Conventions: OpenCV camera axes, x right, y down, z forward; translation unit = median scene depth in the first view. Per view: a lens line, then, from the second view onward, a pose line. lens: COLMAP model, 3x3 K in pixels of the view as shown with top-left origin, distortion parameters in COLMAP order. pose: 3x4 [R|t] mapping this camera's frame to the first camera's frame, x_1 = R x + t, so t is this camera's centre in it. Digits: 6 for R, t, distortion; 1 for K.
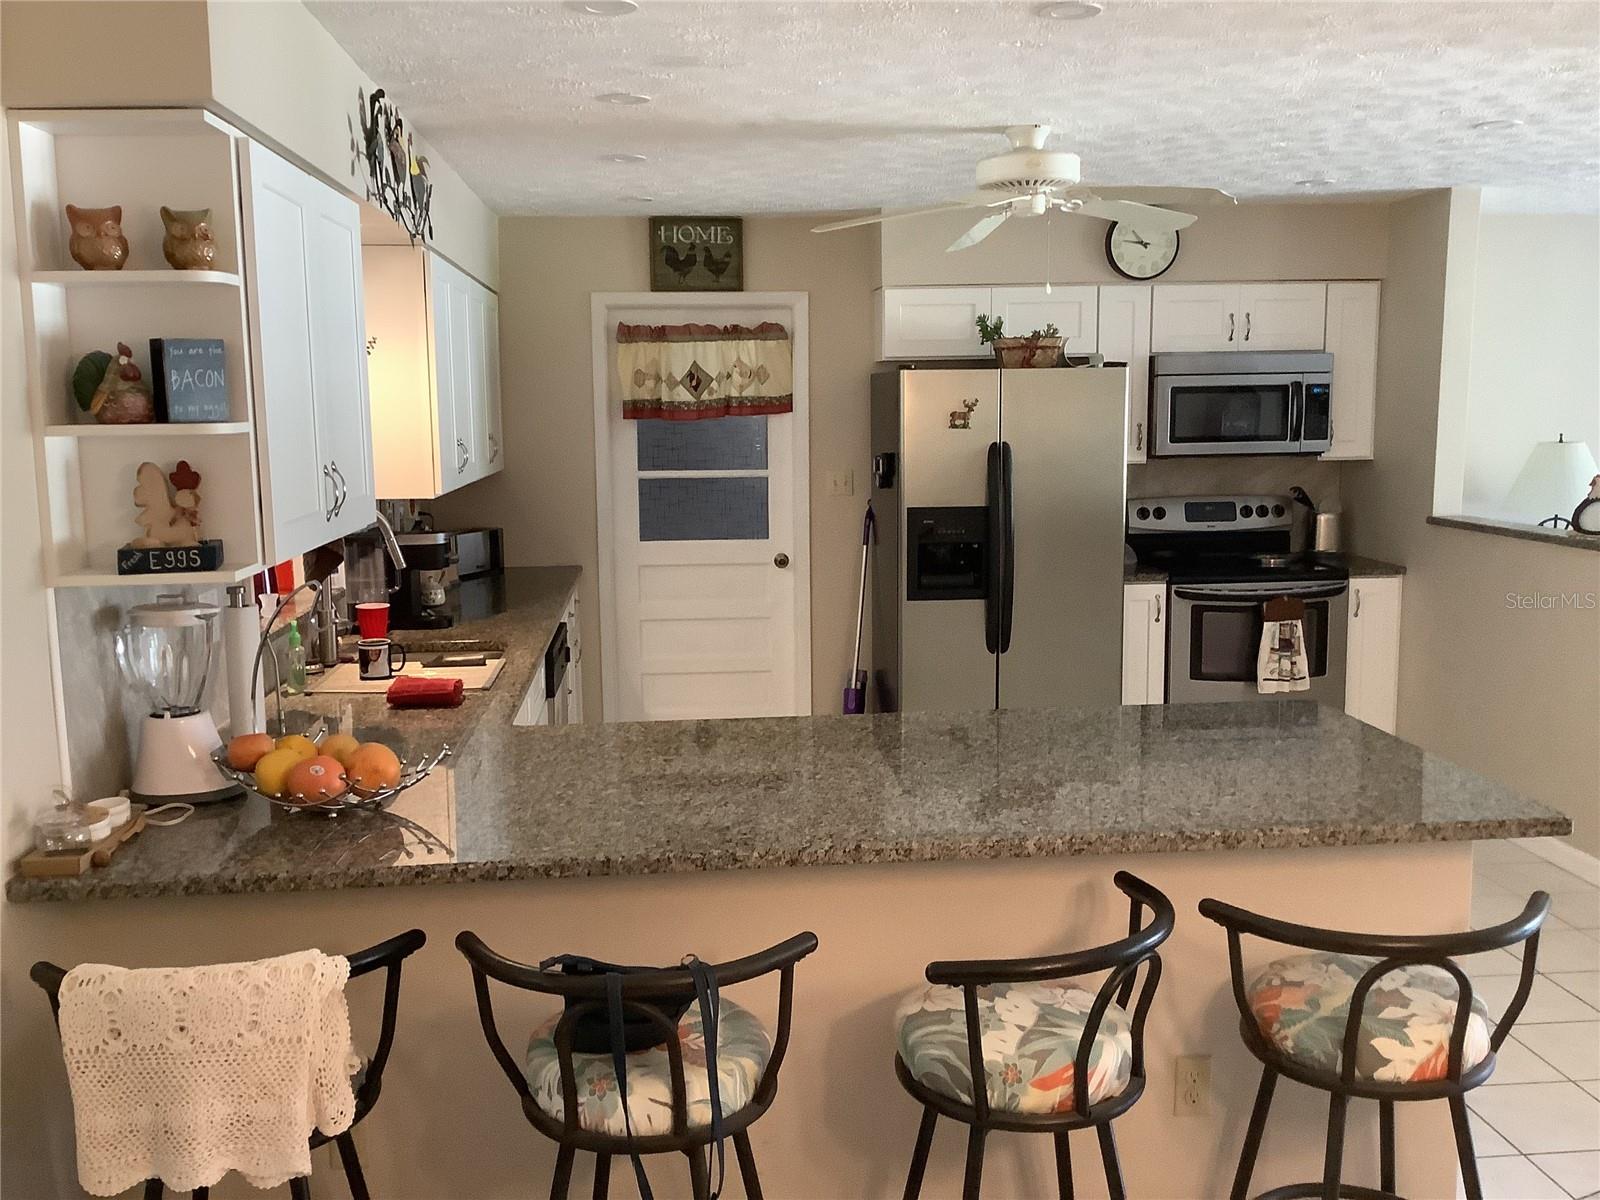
lens RADIAL K [[1440.9, 0, 800.0], [0, 1440.9, 600.0], [0, 0, 1]] dist [0.001866, 0.005799]
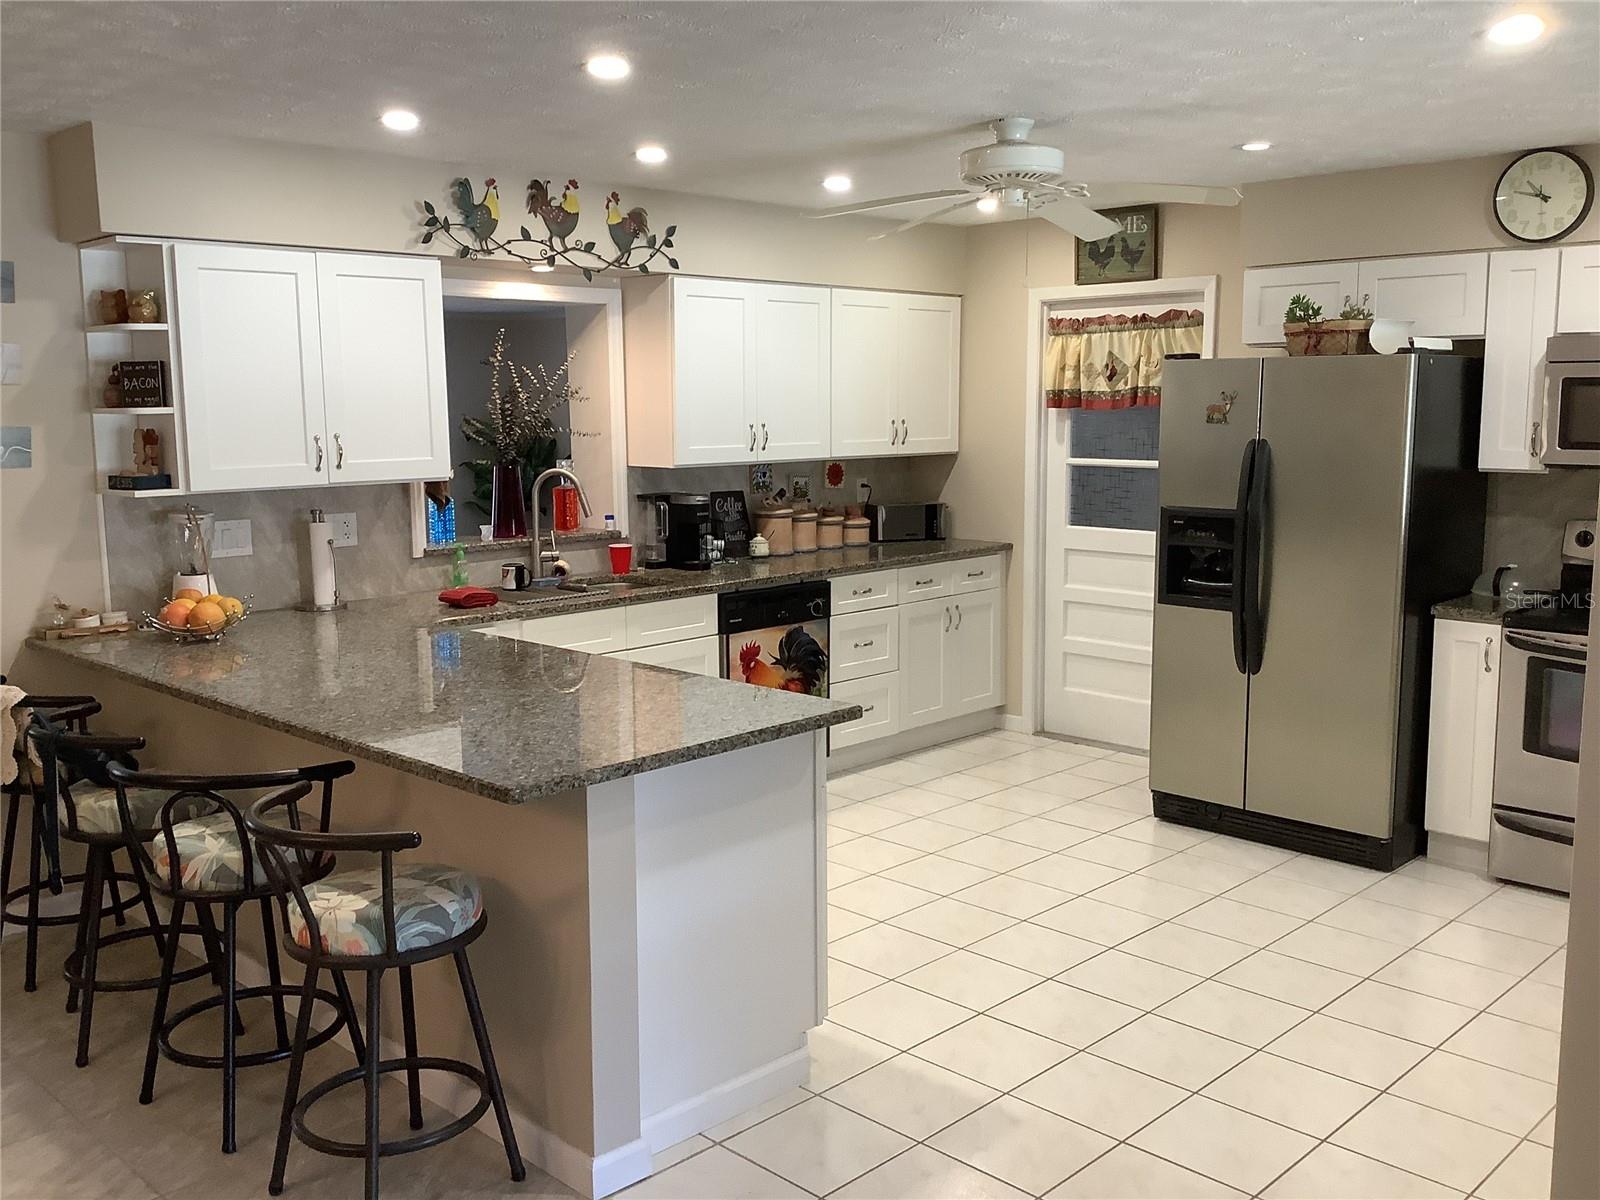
lens RADIAL K [[1460.4, 0, 800.0], [0, 1460.4, 600.0], [0, 0, 1]] dist [-0.001090, -0.017706]
pose [[0.651318, 0.114282, -0.750149, 0.581140], [-0.105311, 0.992640, 0.059787, -0.031100], [0.751461, 0.040058, 0.658560, 0.169603]]
